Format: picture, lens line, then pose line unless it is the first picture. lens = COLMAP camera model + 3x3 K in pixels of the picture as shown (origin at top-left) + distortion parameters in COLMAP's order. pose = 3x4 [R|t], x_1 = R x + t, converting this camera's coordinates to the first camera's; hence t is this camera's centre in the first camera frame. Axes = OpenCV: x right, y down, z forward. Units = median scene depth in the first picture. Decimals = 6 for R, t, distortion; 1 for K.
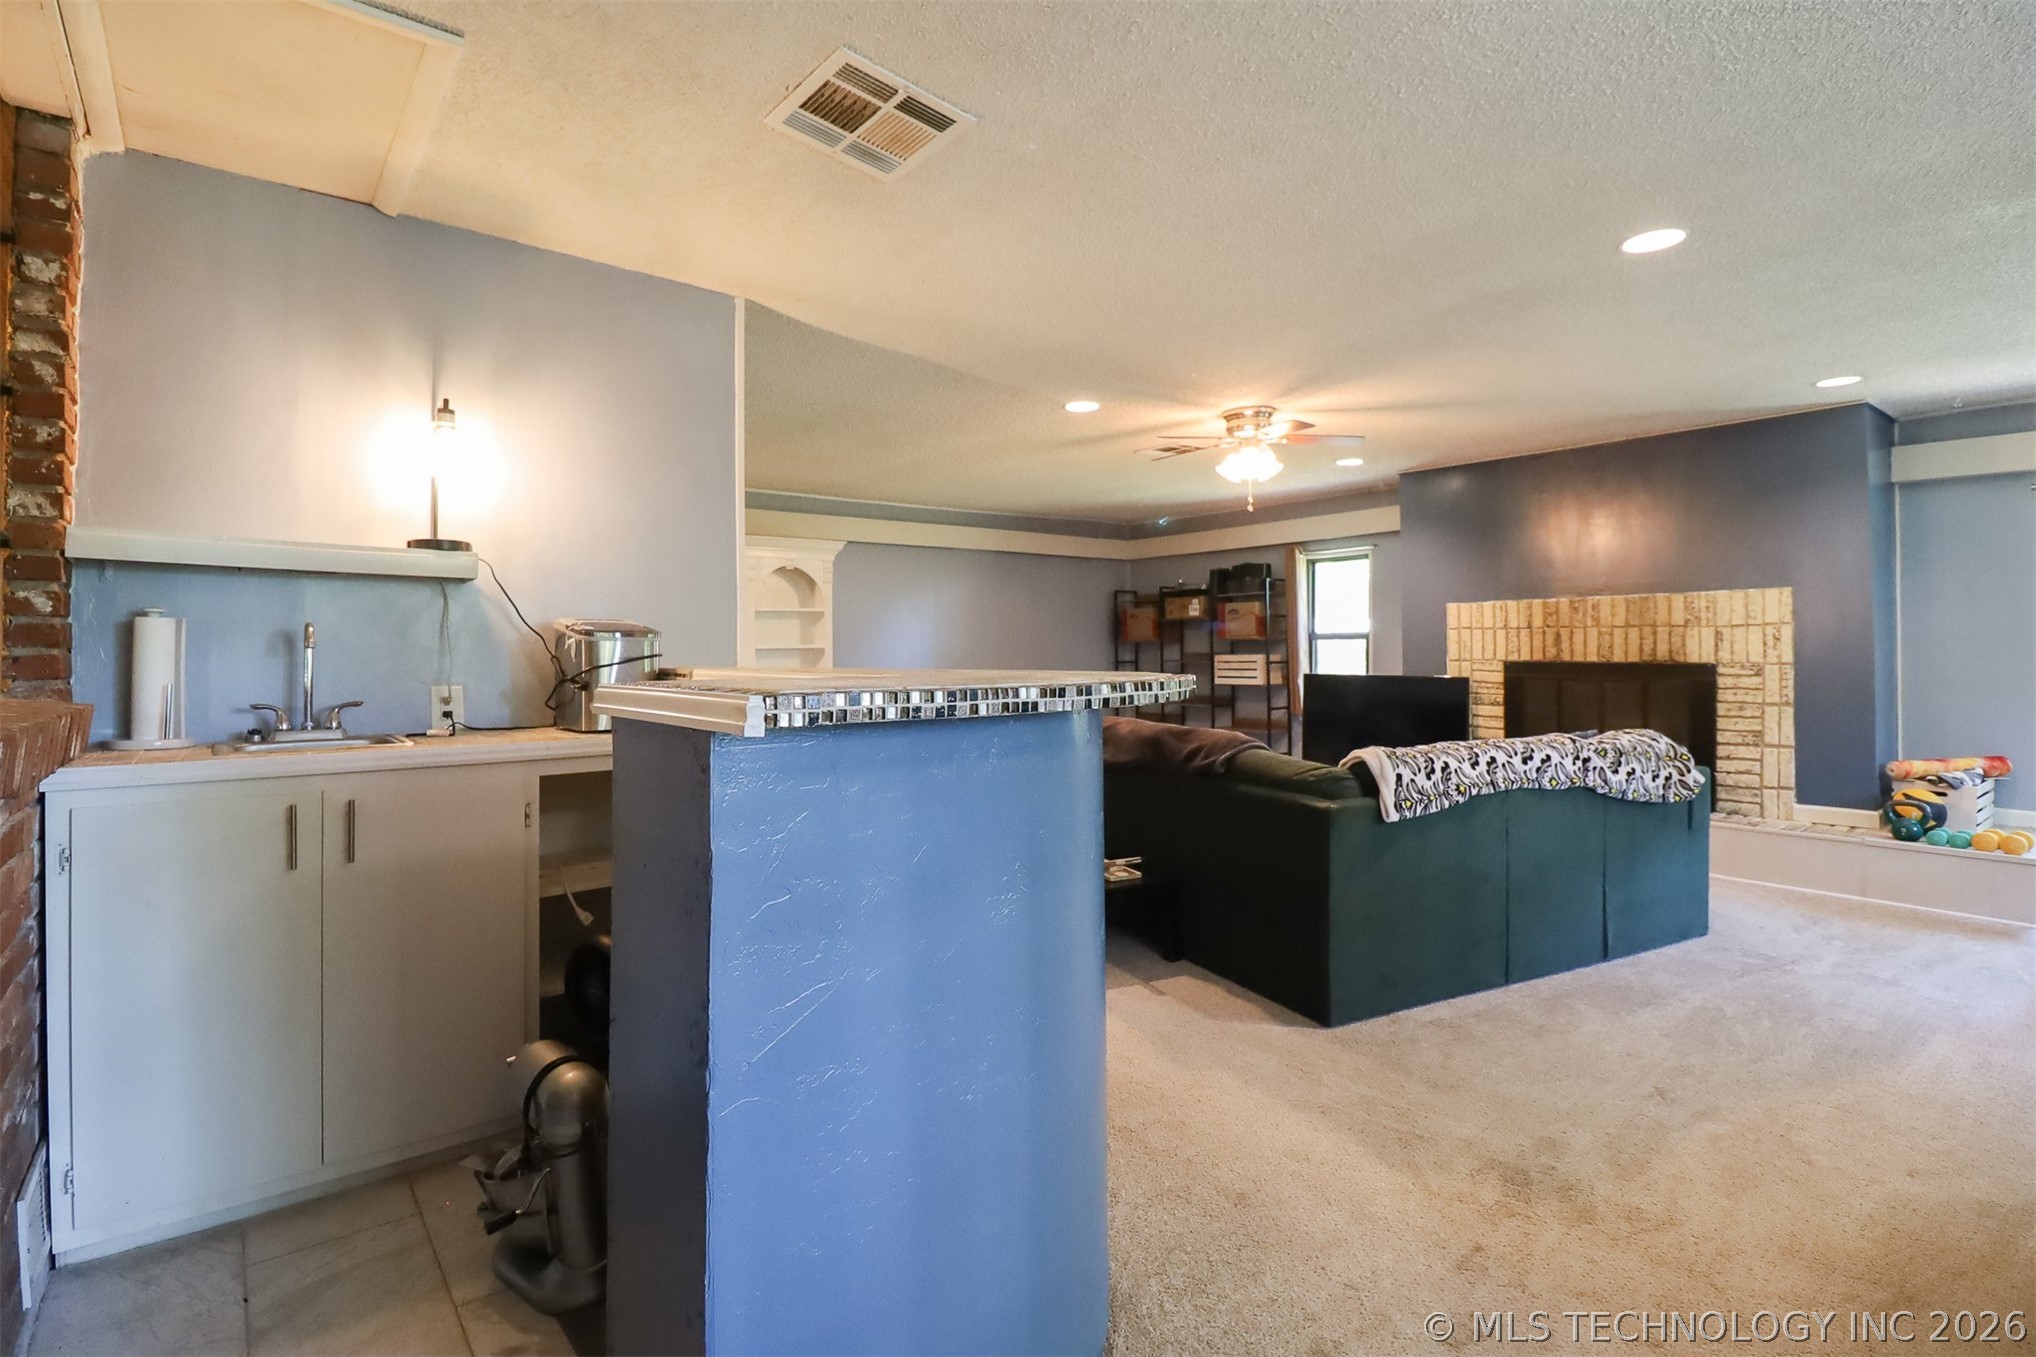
lens RADIAL K [[946.6, 0, 1020.6], [0, 946.6, 645.8], [0, 0, 1]] dist [0.004026, -0.016146]
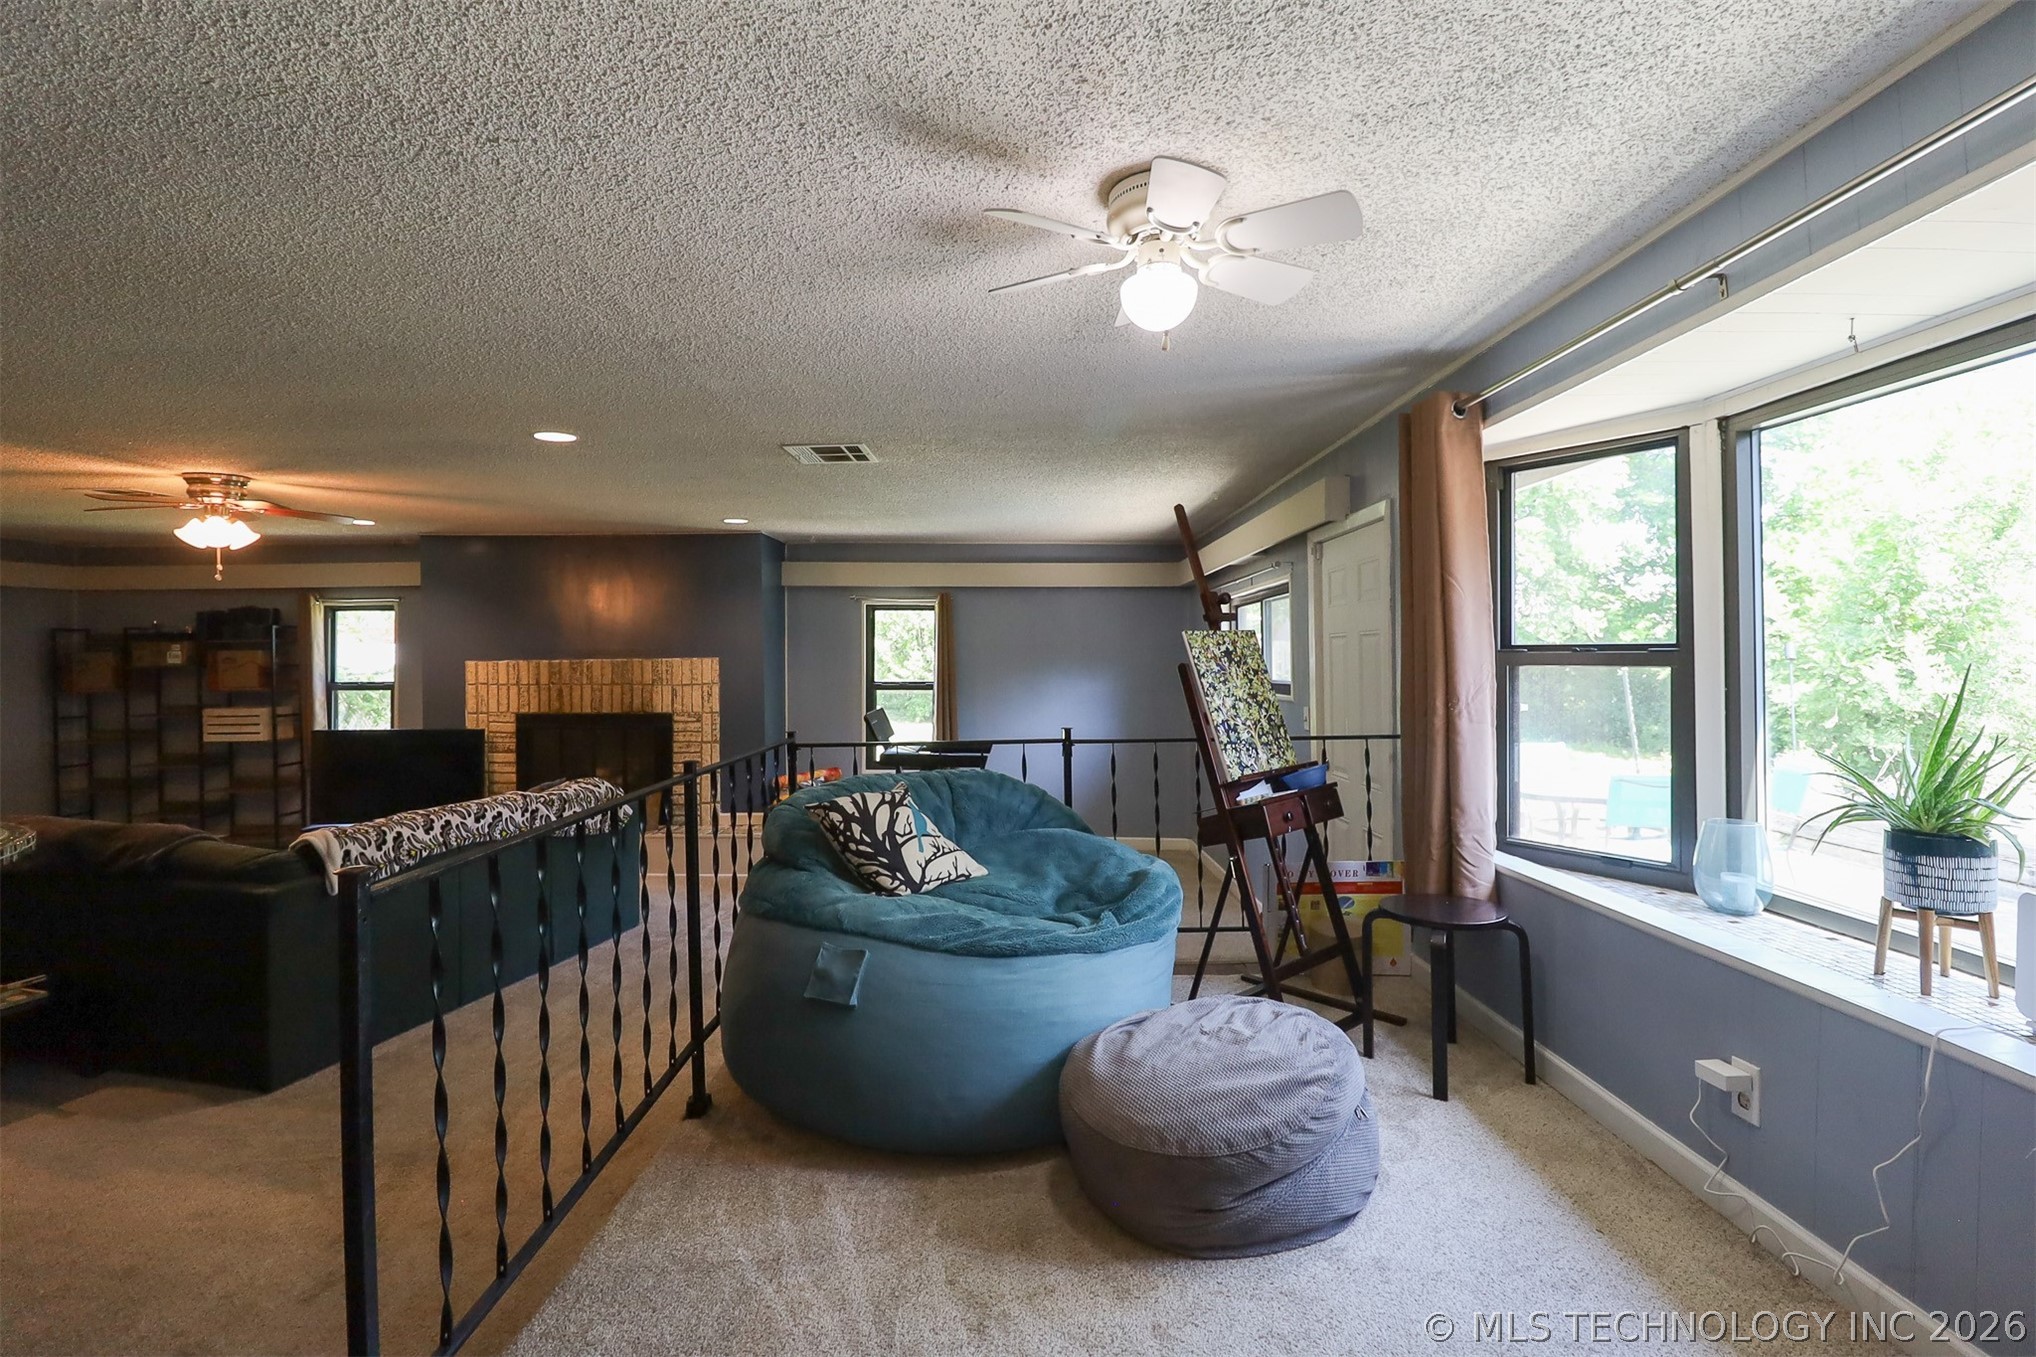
lens RADIAL K [[946.6, 0, 1020.6], [0, 946.6, 645.8], [0, 0, 1]] dist [0.004026, -0.016146]
pose [[0.637752, 0.005748, 0.770220, 0.023504], [0.001505, 0.999961, -0.008709, -0.059192], [-0.770240, 0.006713, 0.637718, -0.208646]]
